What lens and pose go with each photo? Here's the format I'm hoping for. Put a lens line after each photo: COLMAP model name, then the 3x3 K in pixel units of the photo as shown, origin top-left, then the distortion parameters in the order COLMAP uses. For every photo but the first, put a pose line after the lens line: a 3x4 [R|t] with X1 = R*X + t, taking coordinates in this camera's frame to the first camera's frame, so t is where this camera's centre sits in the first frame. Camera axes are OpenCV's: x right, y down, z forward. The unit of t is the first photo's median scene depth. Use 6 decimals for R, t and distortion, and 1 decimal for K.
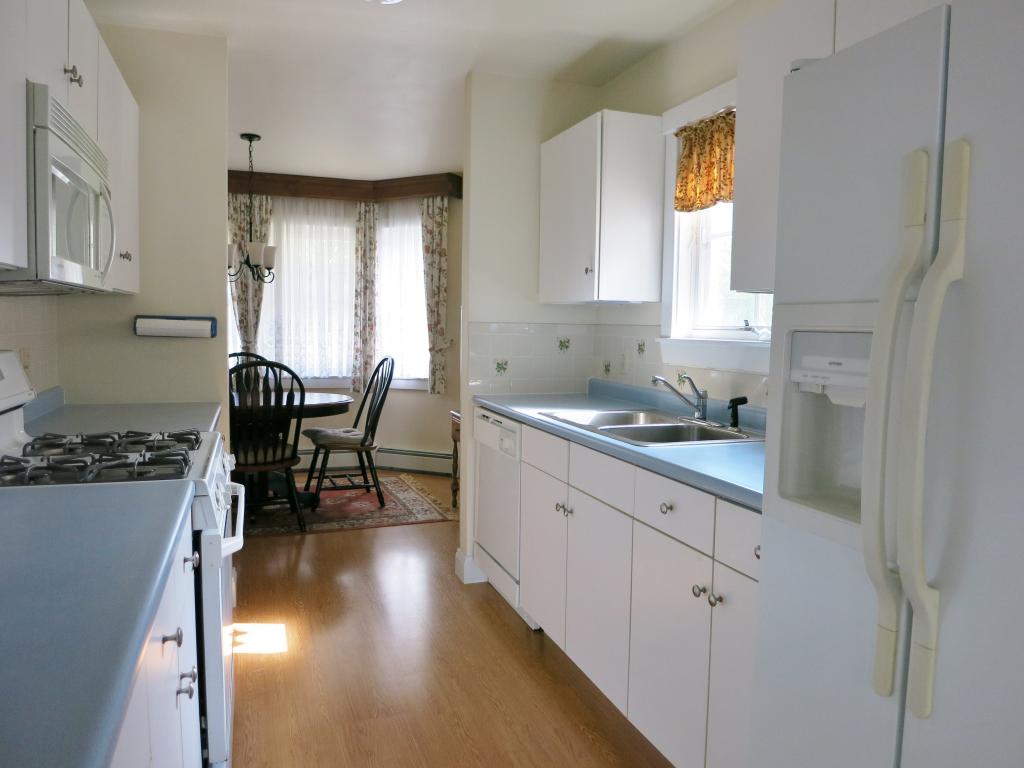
lens RADIAL K [[740.5, 0, 517.6], [0, 740.5, 384.0], [0, 0, 1]] dist [-0.046766, 0.000044]
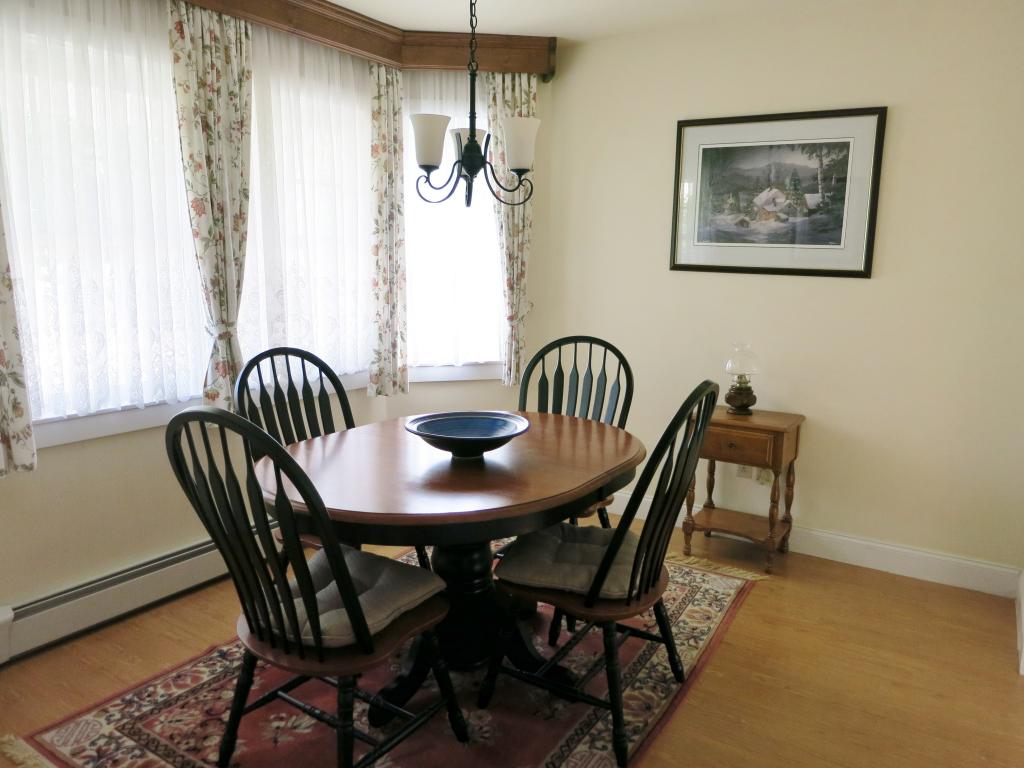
lens RADIAL K [[740.5, 0, 517.6], [0, 740.5, 384.0], [0, 0, 1]] dist [-0.046766, 0.000044]
pose [[0.796315, -0.107877, 0.595184, -0.503663], [0.049459, 0.992286, 0.113679, -0.062588], [-0.602856, -0.061088, 0.795508, 0.481653]]
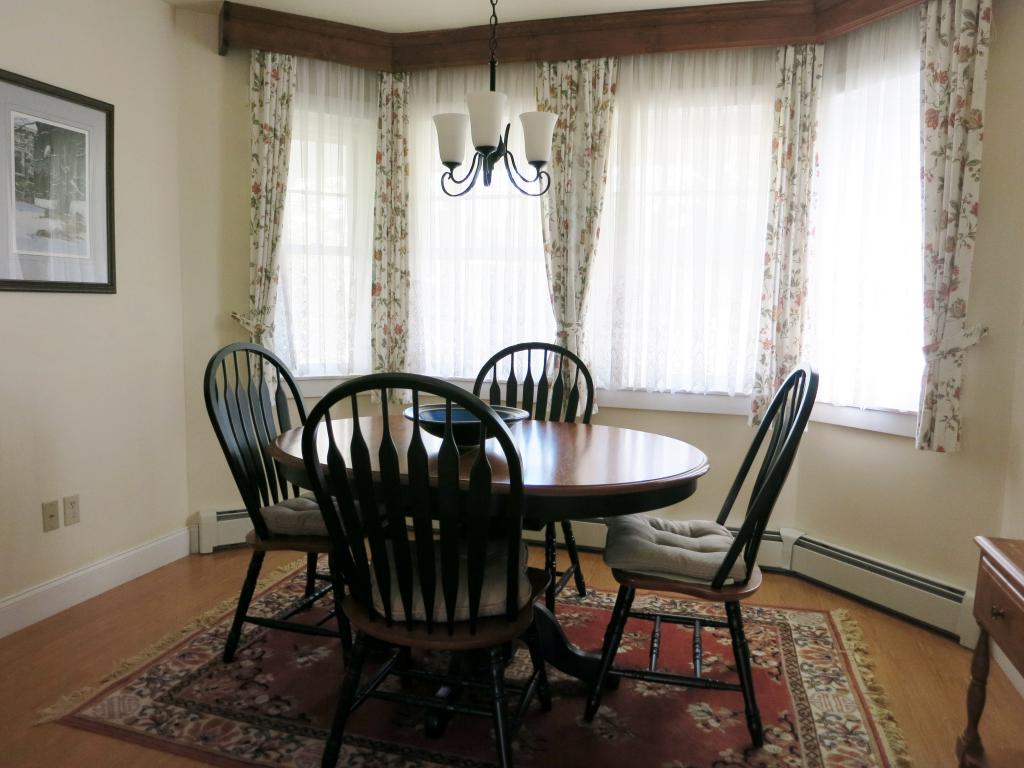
lens RADIAL K [[747.7, 0, 494.6], [0, 747.7, 382.3], [0, 0, 1]] dist [-0.049610, 0.005864]
pose [[0.793294, 0.062004, -0.605673, -0.056353], [-0.051826, 0.998067, 0.034294, -0.028780], [0.606629, 0.004184, 0.794974, 0.500225]]
